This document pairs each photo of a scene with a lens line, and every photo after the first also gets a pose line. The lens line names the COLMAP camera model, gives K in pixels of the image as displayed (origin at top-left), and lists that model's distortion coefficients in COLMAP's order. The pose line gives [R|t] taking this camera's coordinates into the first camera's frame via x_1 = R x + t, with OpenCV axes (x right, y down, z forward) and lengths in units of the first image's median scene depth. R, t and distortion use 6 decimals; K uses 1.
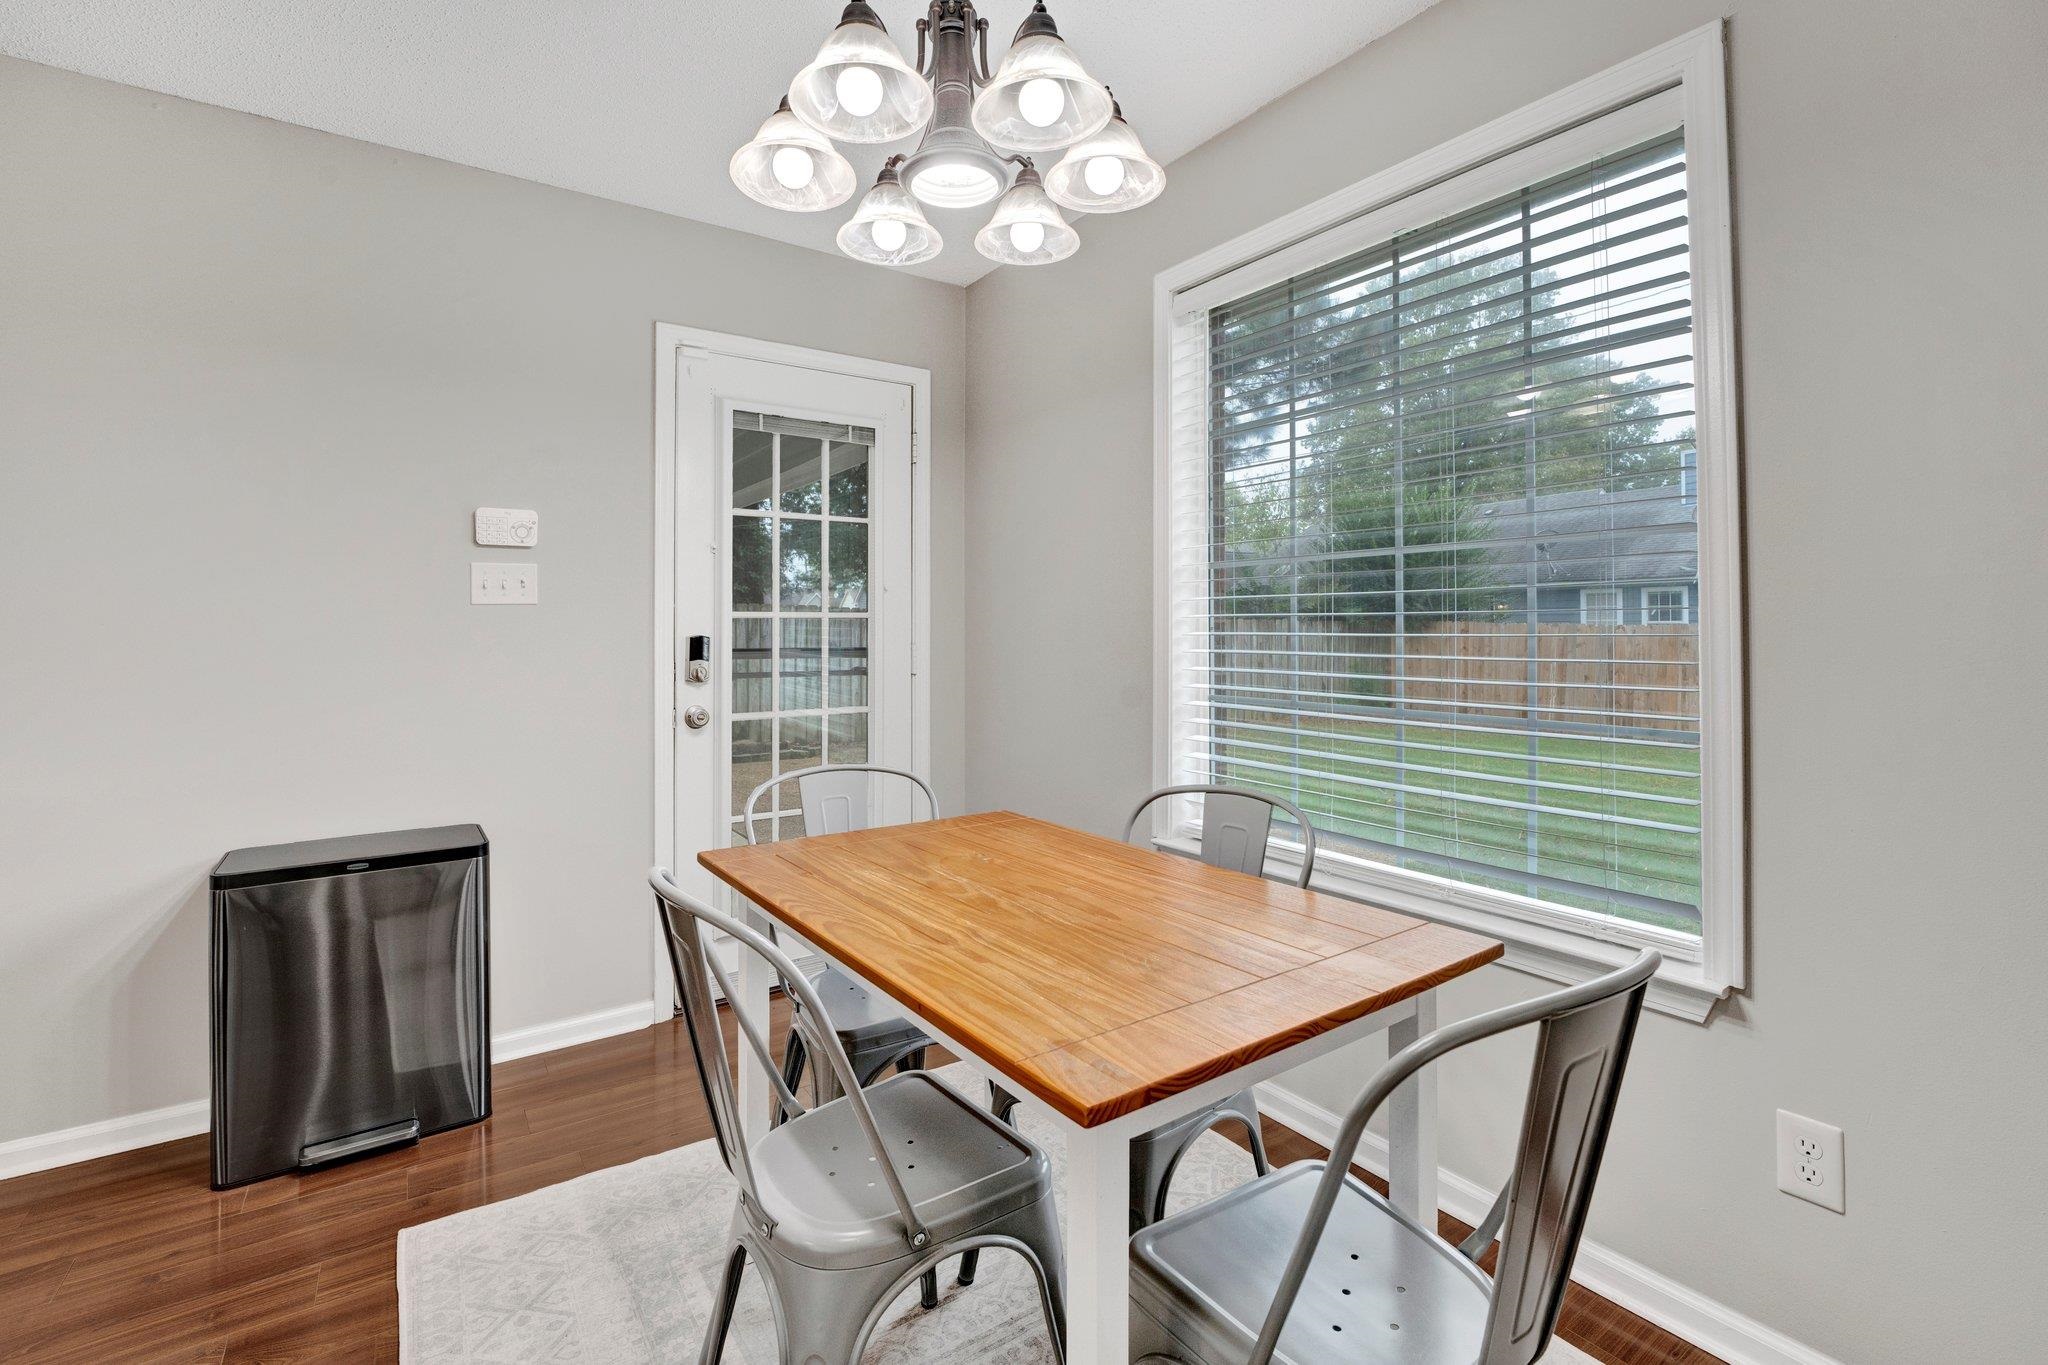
lens RADIAL K [[875.3, 0, 943.2], [0, 875.3, 636.1], [0, 0, 1]] dist [-0.026676, 0.003399]
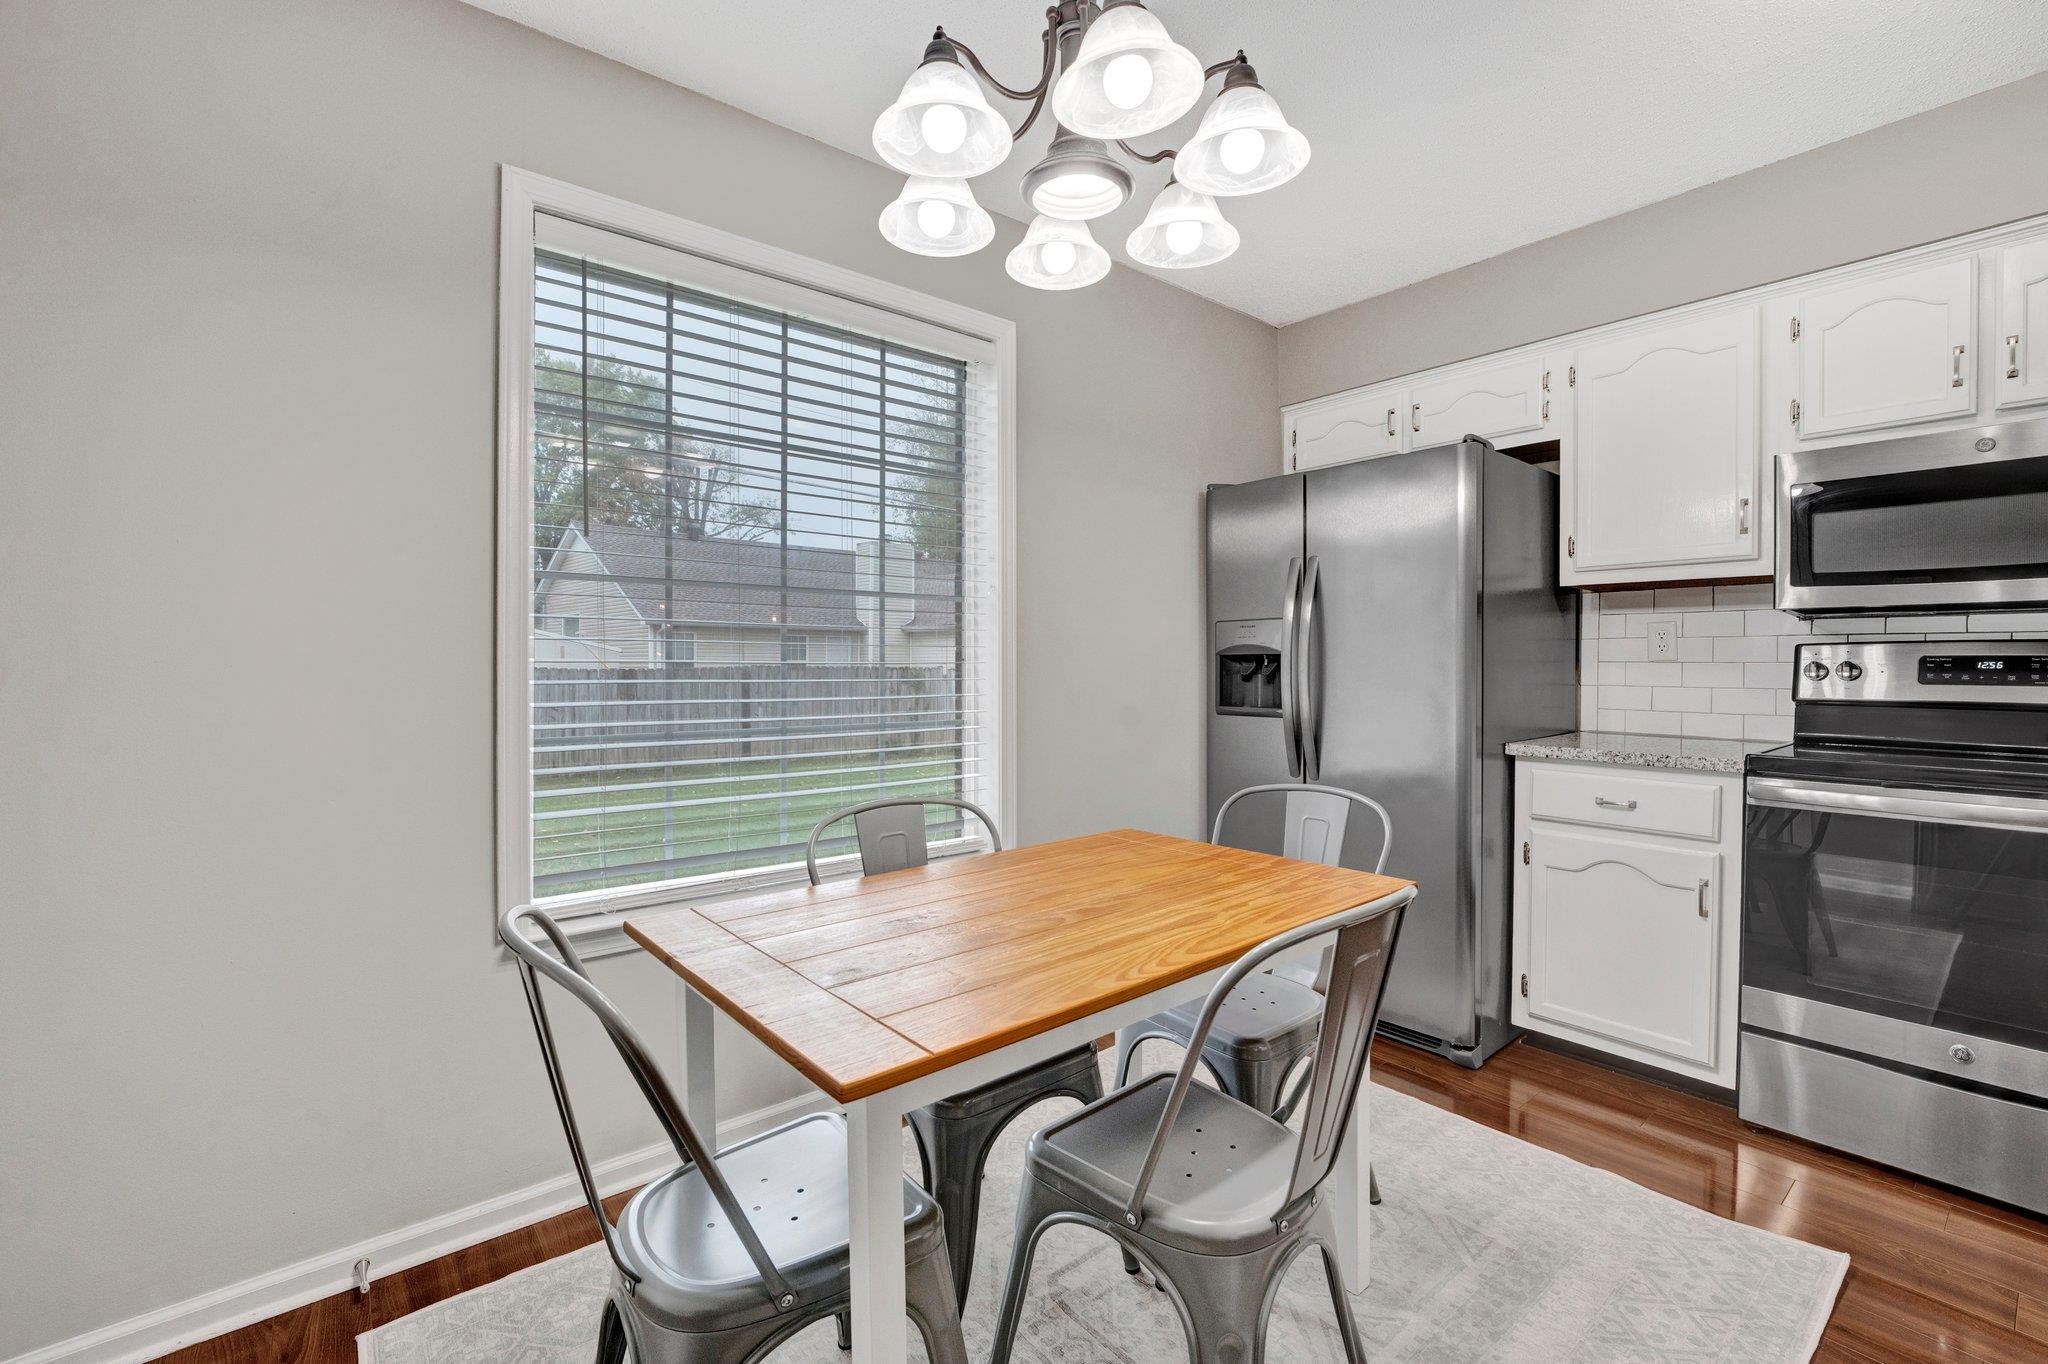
lens RADIAL K [[875.3, 0, 1018.2], [0, 875.3, 675.7], [0, 0, 1]] dist [-0.026676, 0.003399]
pose [[-0.115526, -0.019595, 0.993111, -1.250047], [0.000195, 0.999805, 0.019750, -0.015700], [-0.993304, 0.002475, -0.115499, 1.482618]]
